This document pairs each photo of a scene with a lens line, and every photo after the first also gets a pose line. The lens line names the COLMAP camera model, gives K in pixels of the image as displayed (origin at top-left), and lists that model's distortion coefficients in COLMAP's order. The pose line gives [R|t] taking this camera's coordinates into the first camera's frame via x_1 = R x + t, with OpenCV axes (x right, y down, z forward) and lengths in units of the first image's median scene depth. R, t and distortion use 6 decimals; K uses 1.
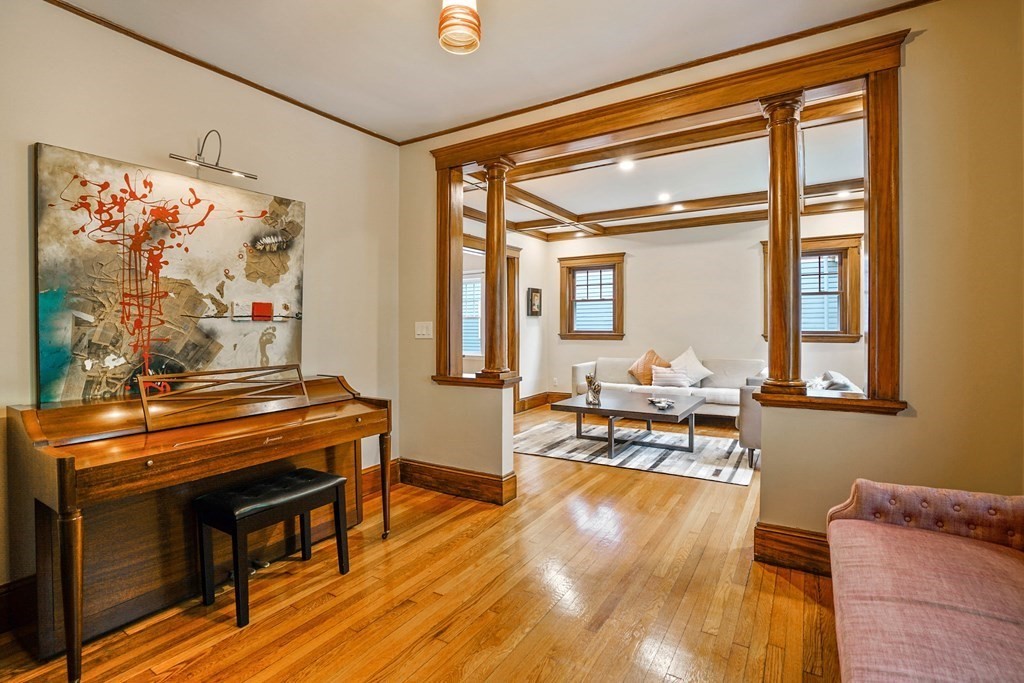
lens RADIAL K [[477.2, 0, 506.4], [0, 477.2, 327.0], [0, 0, 1]] dist [-0.033121, 0.004322]
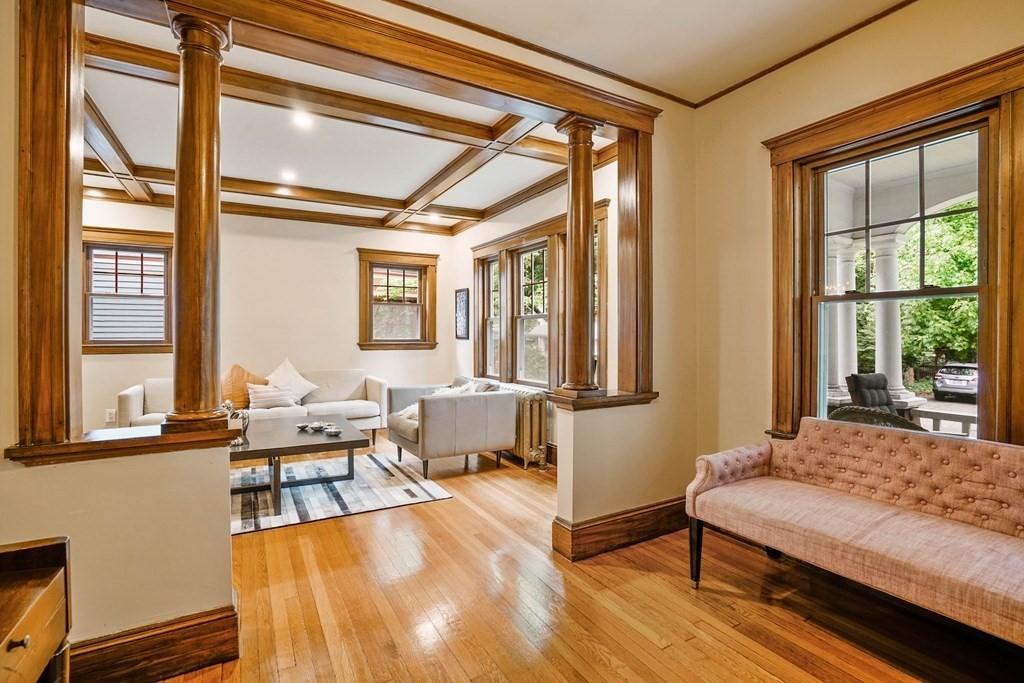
lens RADIAL K [[477.2, 0, 507.7], [0, 477.2, 338.3], [0, 0, 1]] dist [-0.033121, 0.004322]
pose [[0.477957, -0.001292, 0.878383, -0.264972], [-0.001536, 0.999996, 0.002306, 0.004437], [-0.878382, -0.002451, 0.477953, 0.375039]]
